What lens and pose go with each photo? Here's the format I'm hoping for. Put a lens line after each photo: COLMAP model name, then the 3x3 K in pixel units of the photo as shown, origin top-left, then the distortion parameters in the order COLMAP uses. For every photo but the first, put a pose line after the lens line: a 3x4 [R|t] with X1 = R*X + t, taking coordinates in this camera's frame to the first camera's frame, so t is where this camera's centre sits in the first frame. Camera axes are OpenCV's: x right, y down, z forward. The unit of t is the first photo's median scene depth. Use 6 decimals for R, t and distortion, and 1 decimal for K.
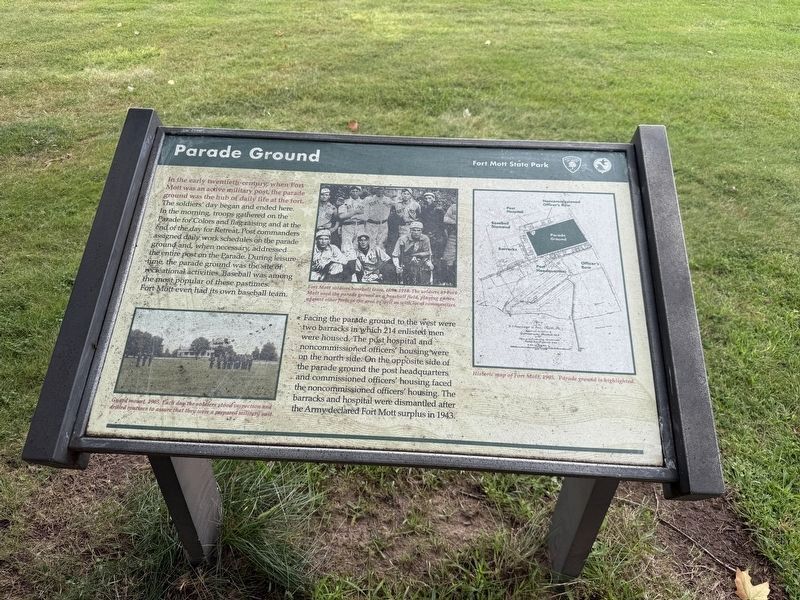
lens RADIAL K [[562.2, 0, 400.0], [0, 562.2, 300.0], [0, 0, 1]] dist [0.077397, -0.094198]
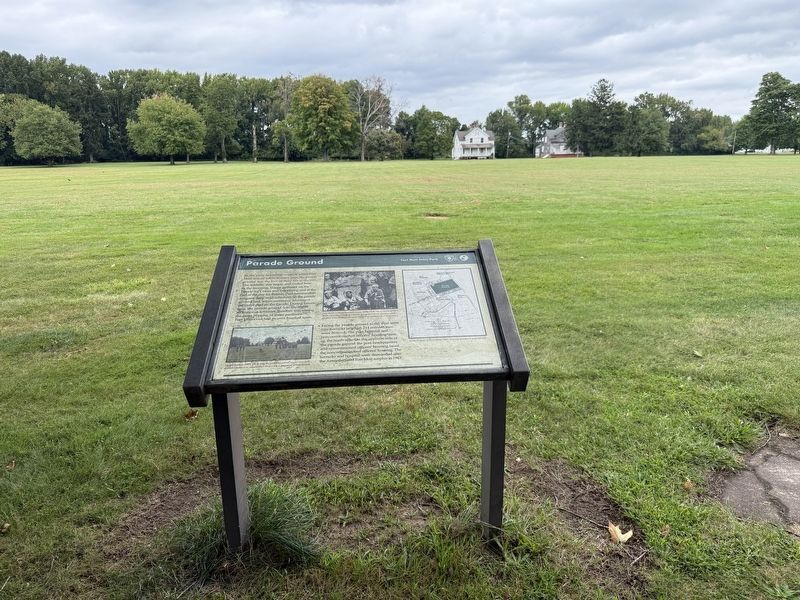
lens RADIAL K [[567.9, 0, 400.0], [0, 567.9, 300.0], [0, 0, 1]] dist [0.167001, -0.291296]
pose [[0.993292, -0.058843, 0.099542, -0.084812], [0.093225, 0.916809, -0.388292, 0.689173], [-0.068413, 0.394967, 0.916144, -0.809615]]
